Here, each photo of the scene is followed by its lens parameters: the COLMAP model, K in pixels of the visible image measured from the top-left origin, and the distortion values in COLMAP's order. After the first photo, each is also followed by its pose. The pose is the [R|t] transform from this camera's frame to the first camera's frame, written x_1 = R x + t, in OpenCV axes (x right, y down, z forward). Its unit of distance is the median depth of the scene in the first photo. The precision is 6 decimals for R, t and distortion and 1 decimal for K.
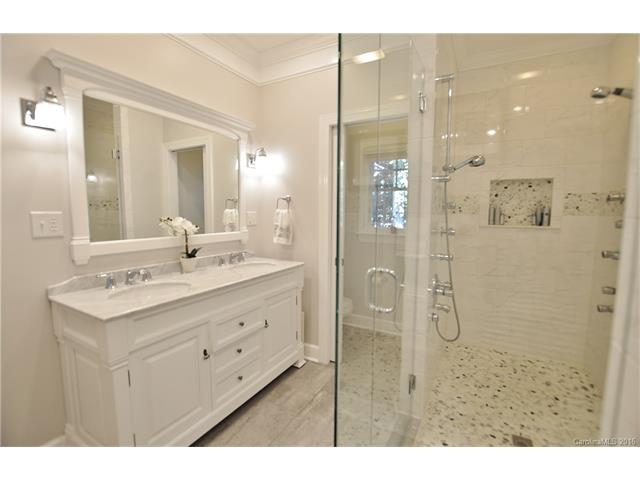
lens RADIAL K [[288.6, 0, 324.6], [0, 288.6, 238.6], [0, 0, 1]] dist [-0.028046, 0.000616]
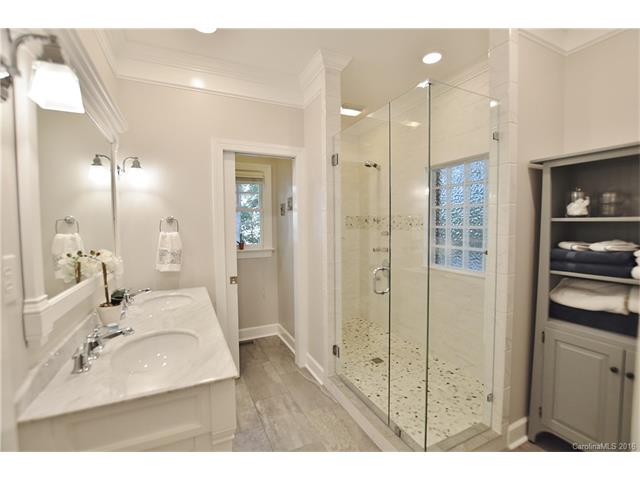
lens RADIAL K [[288.6, 0, 324.6], [0, 288.6, 238.6], [0, 0, 1]] dist [-0.028046, 0.000616]
pose [[0.571488, -0.053869, 0.818840, -0.626432], [0.087575, 0.996148, 0.004413, -0.046435], [-0.815924, 0.069188, 0.574004, 0.129654]]
